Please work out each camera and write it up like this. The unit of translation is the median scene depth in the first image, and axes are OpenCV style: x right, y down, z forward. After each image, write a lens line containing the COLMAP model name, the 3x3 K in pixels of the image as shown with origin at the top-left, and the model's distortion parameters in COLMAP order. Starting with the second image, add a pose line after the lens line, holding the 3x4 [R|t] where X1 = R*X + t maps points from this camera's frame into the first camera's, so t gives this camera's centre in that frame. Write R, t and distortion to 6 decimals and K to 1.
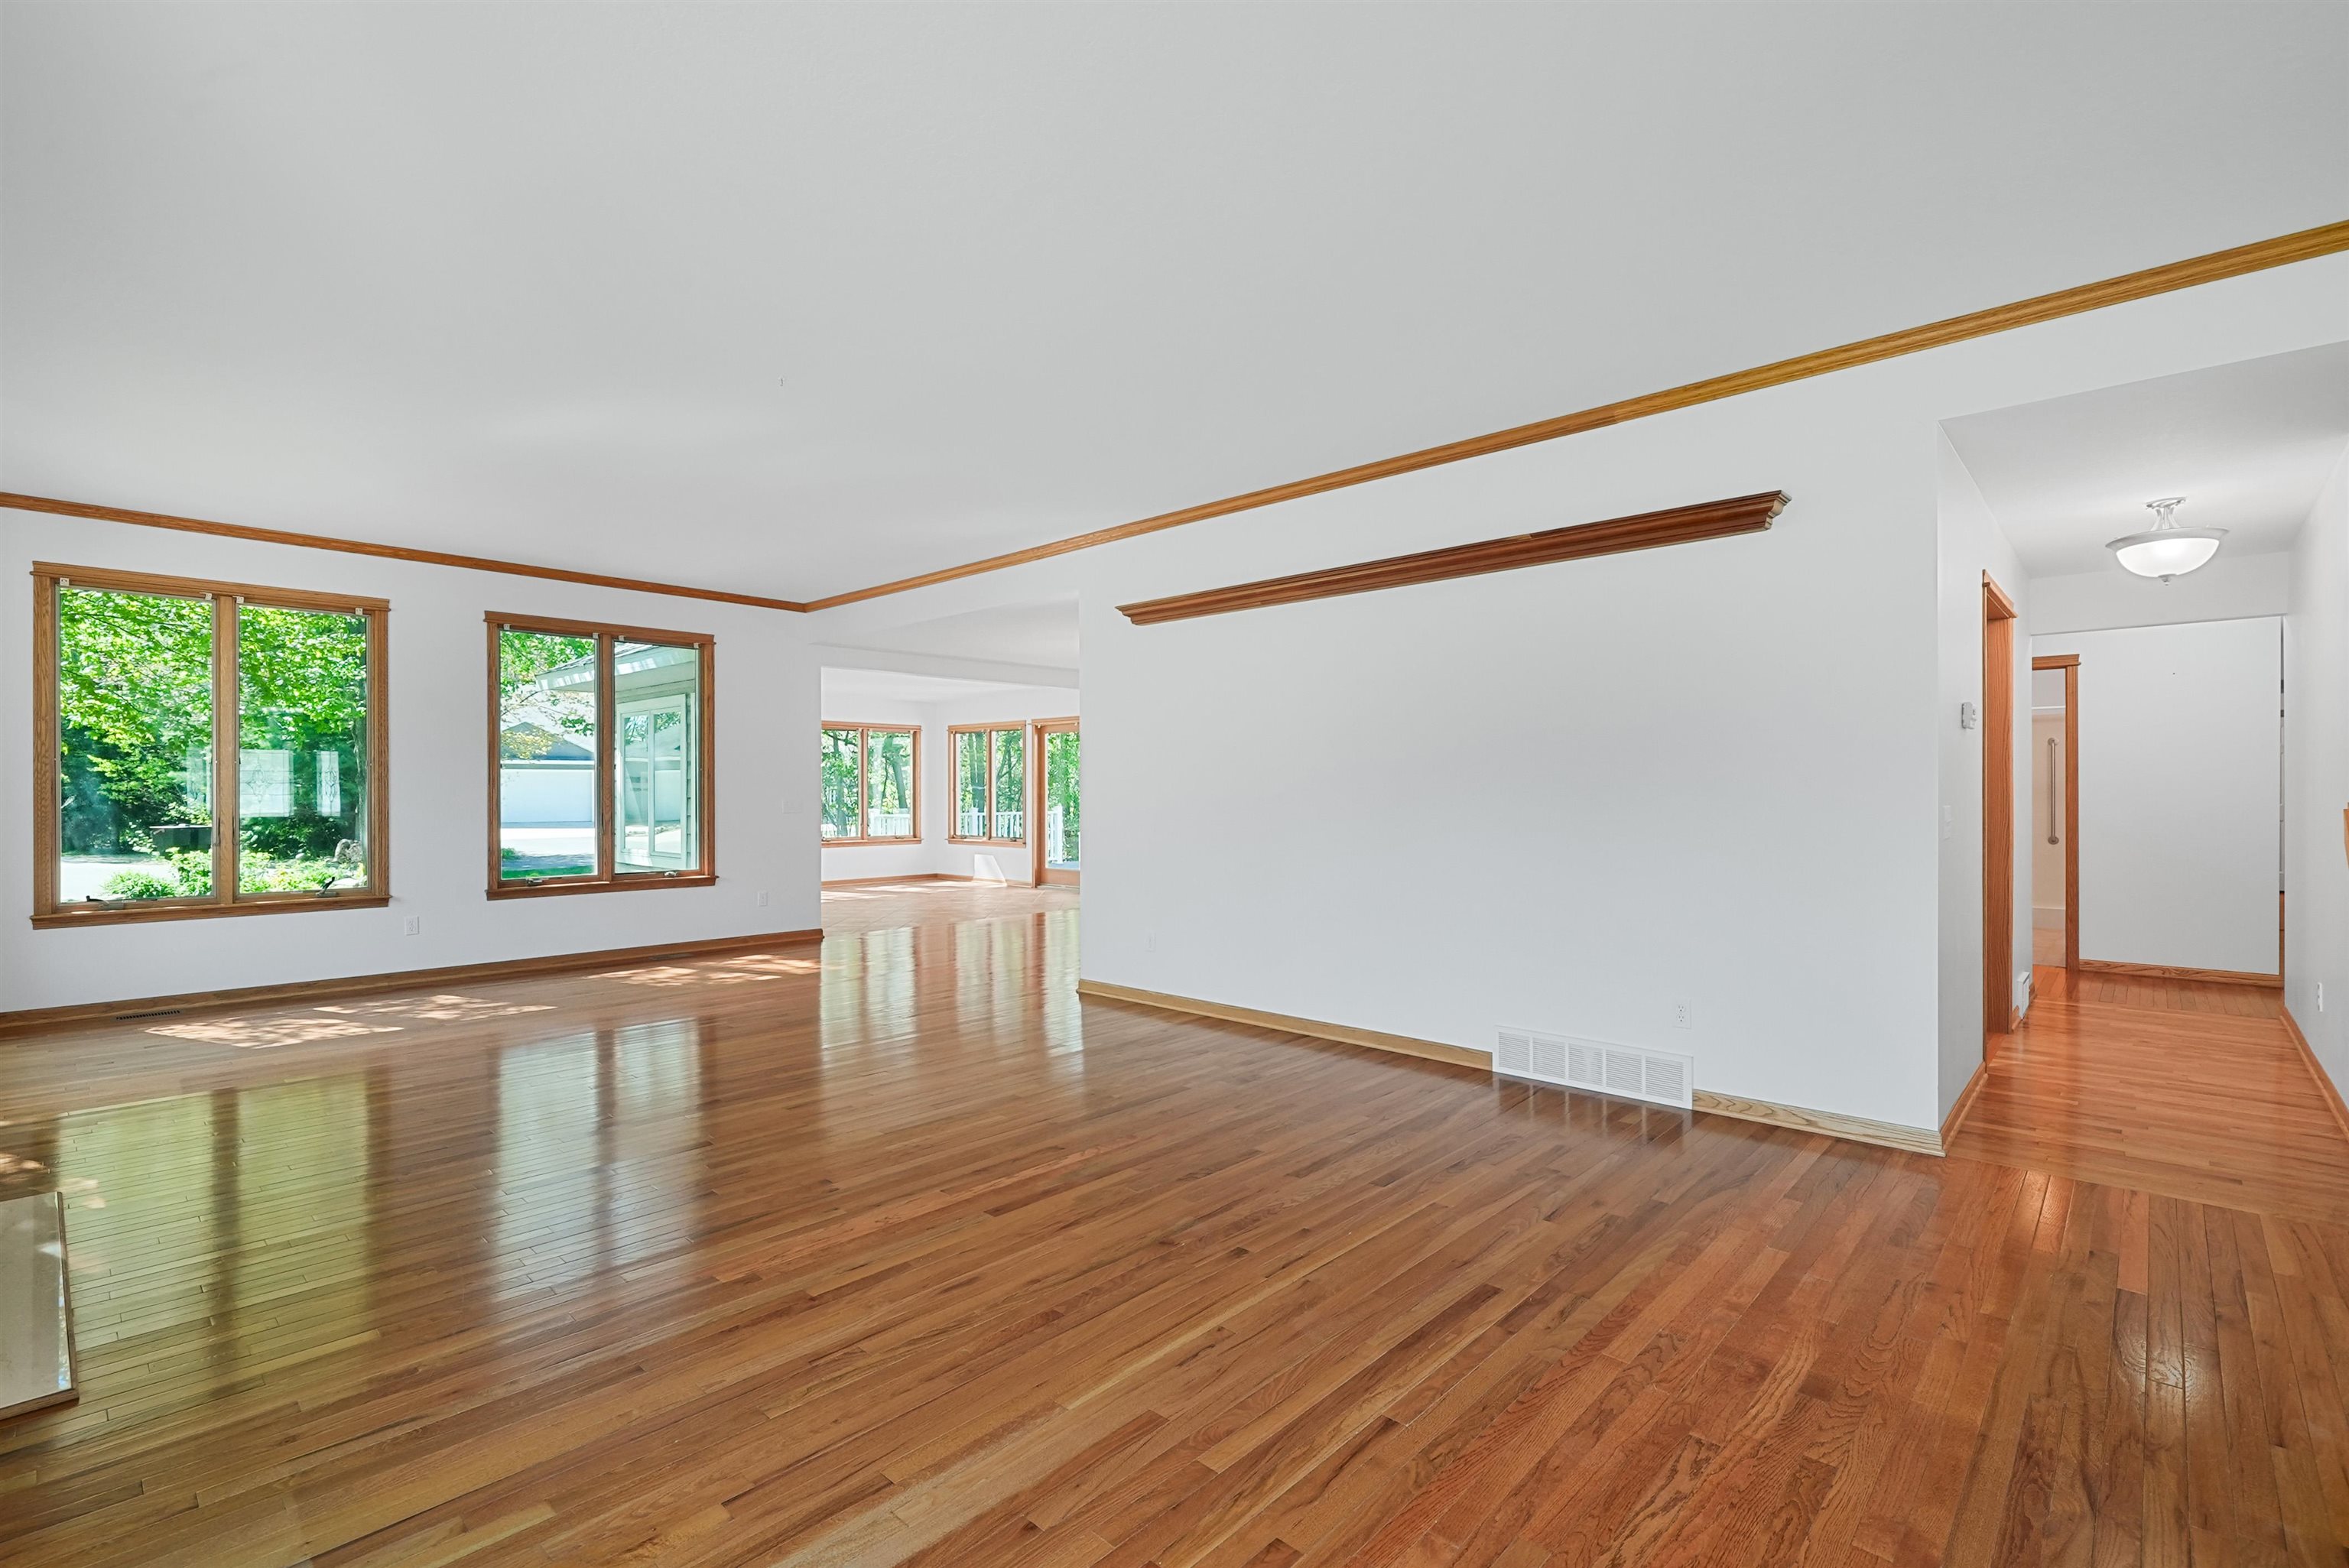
lens RADIAL K [[1052.7, 0, 1171.8], [0, 1052.7, 796.8], [0, 0, 1]] dist [-0.000017, -0.000780]
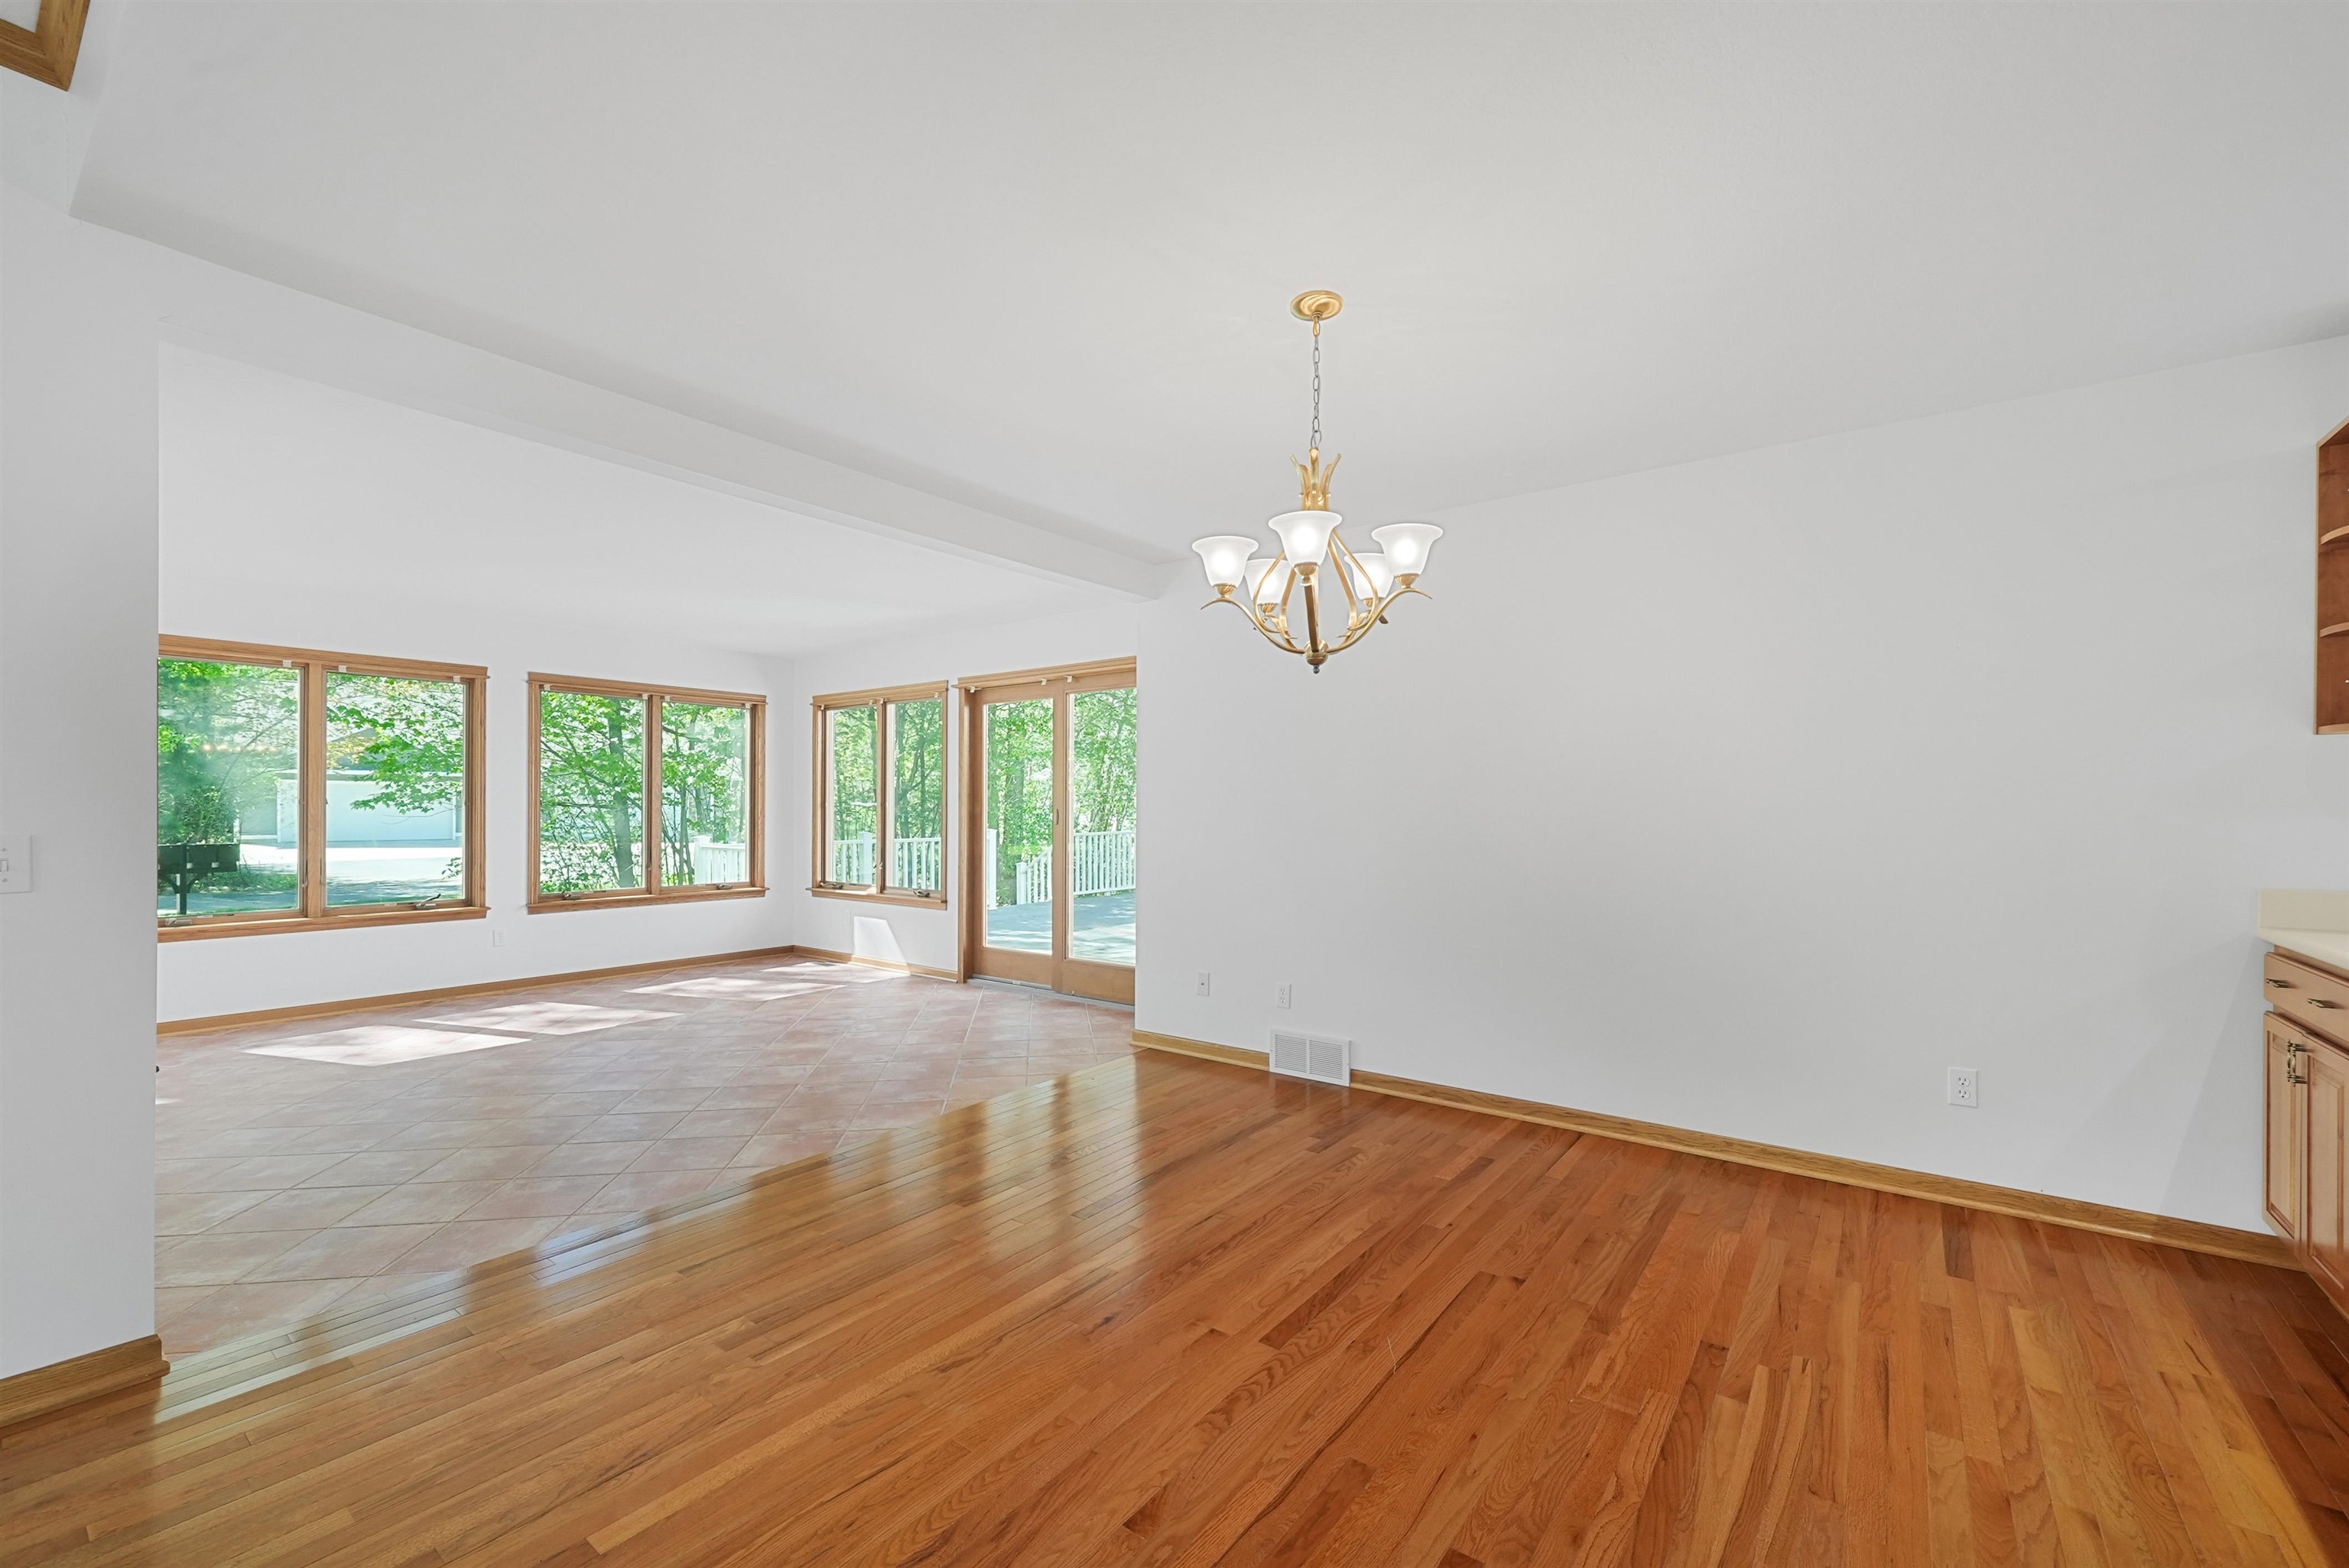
lens RADIAL K [[953.9, 0, 1182.6], [0, 953.9, 800.7], [0, 0, 1]] dist [0.000502, 0.000184]
pose [[0.994177, 0.005014, 0.107647, -0.147068], [-0.003467, 0.999888, -0.014552, -0.004772], [-0.107707, 0.014094, 0.994083, 1.029164]]
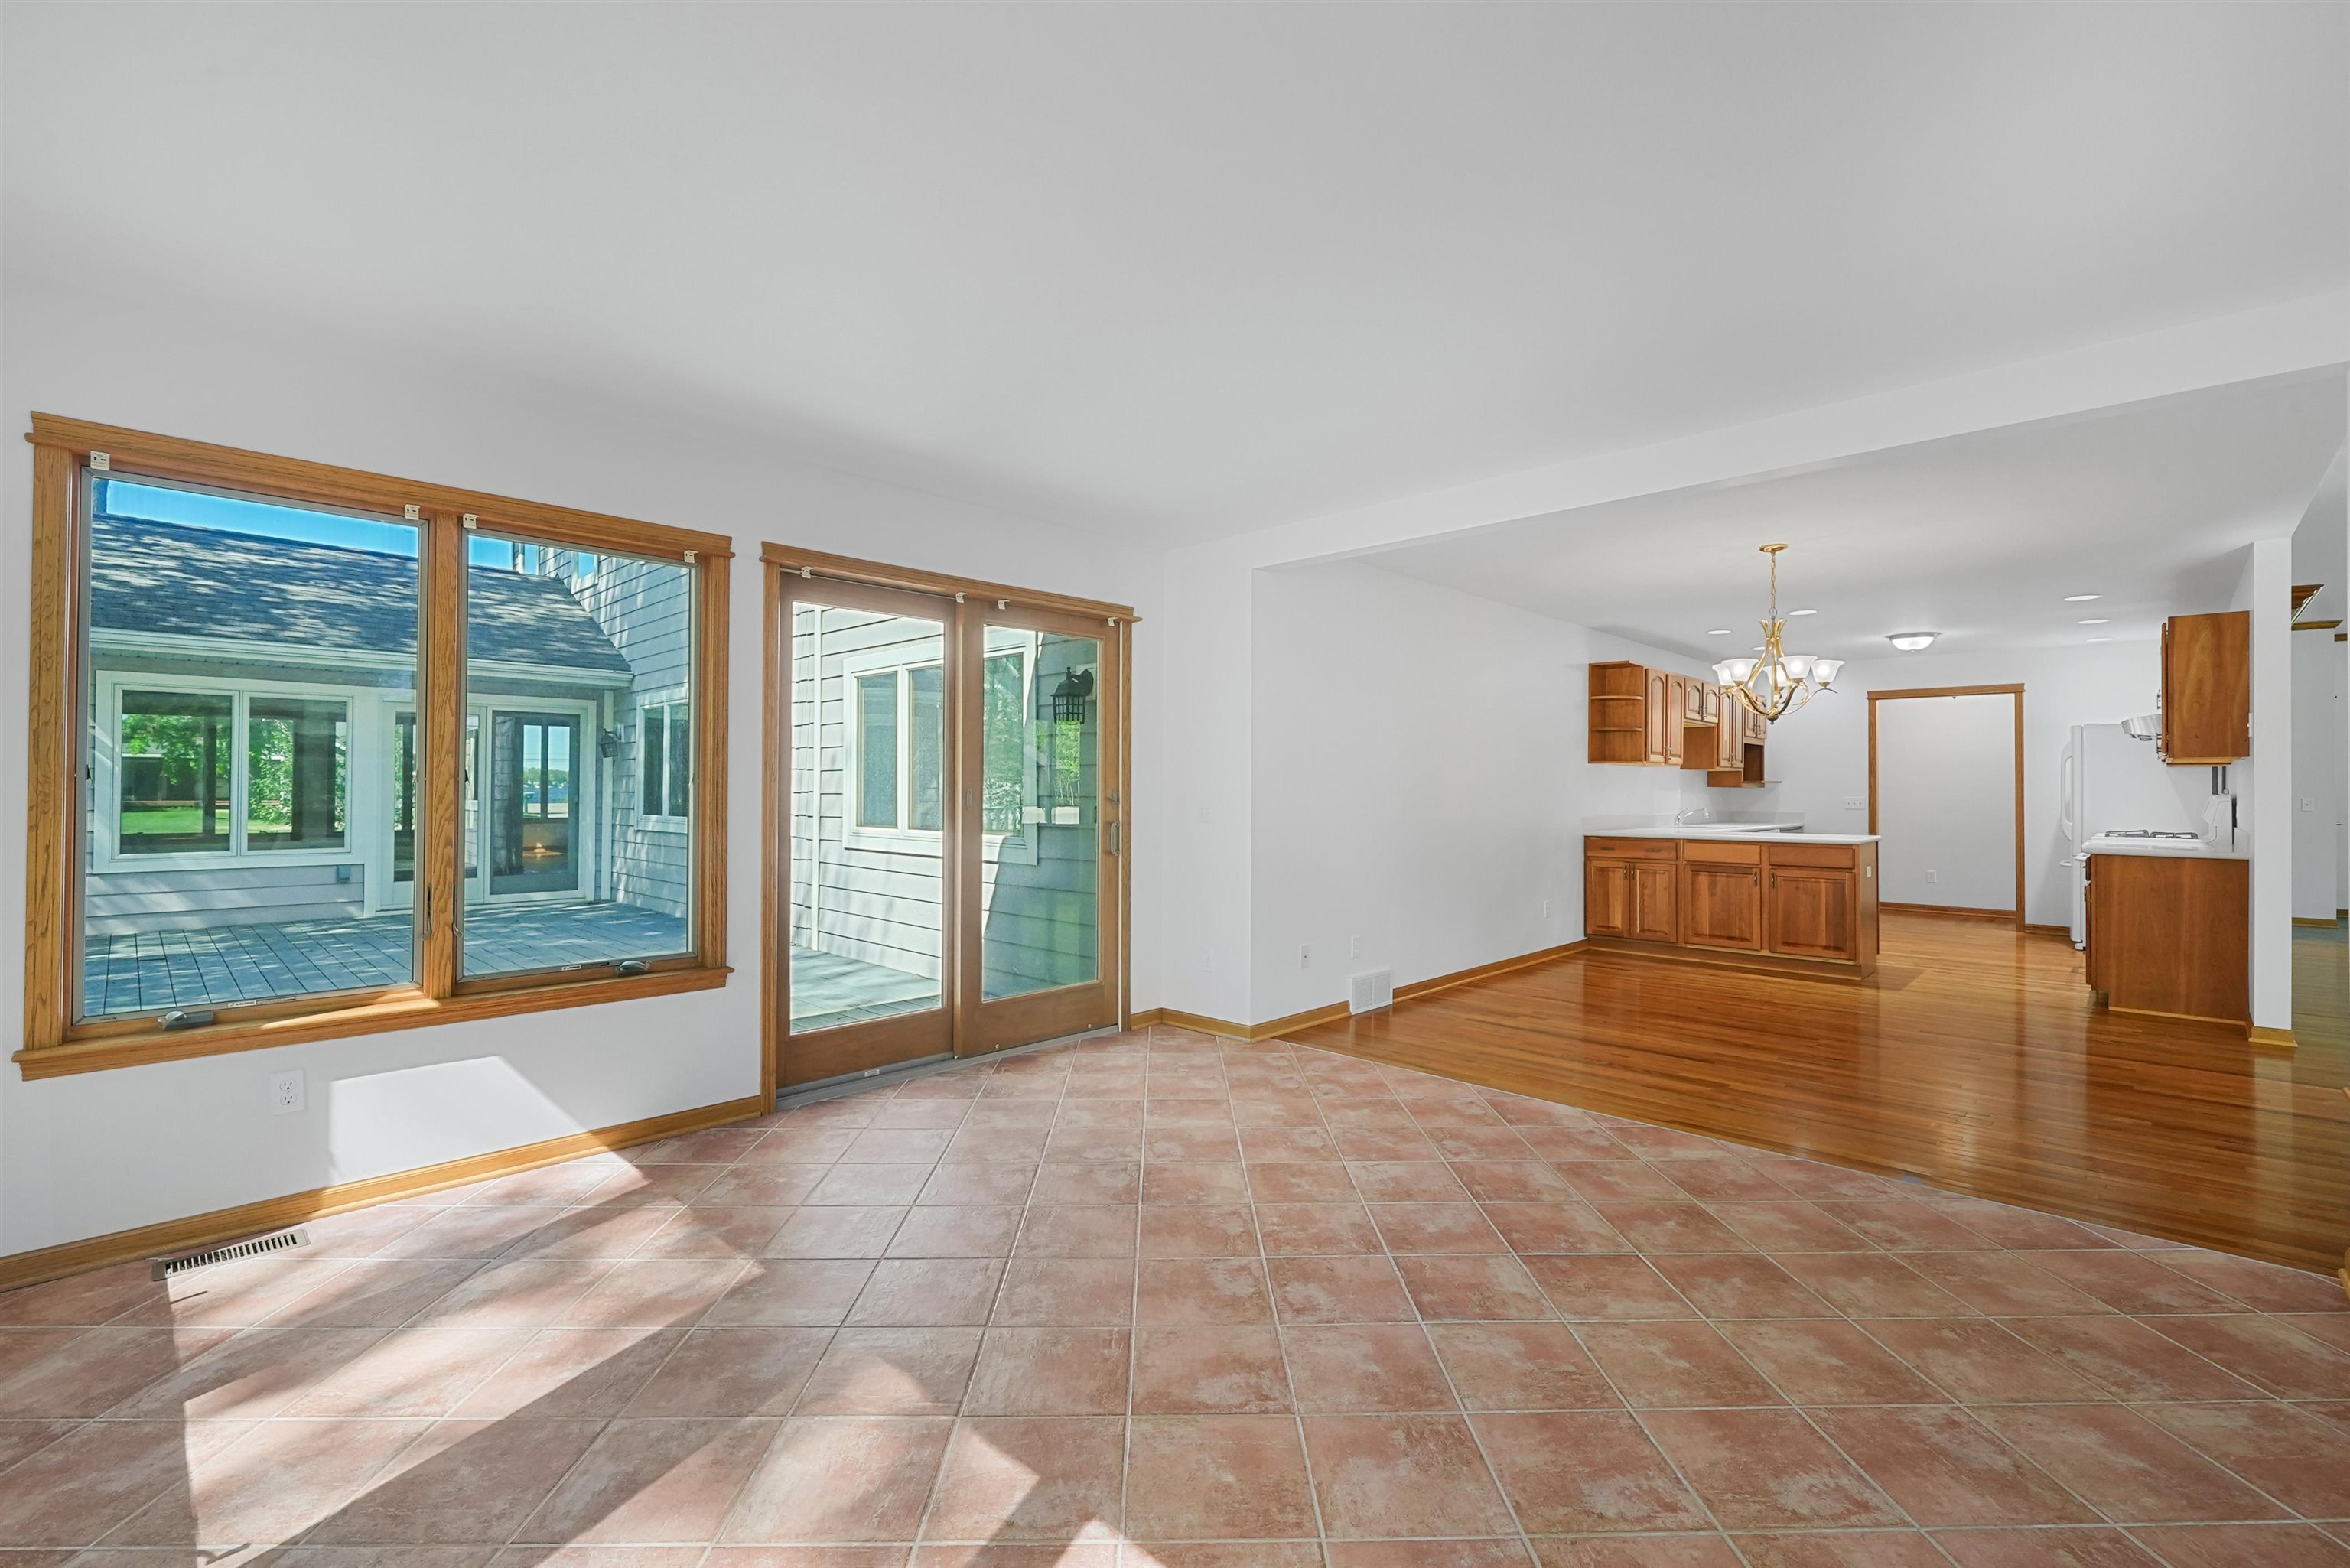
lens RADIAL K [[1014.9, 0, 1177.4], [0, 1014.9, 775.4], [0, 0, 1]] dist [-0.002429, -0.000506]
pose [[0.013498, 0.013968, 0.999811, -0.871579], [0.001797, 0.999900, -0.013994, -0.008790], [-0.999907, 0.001986, 0.013471, 1.851978]]
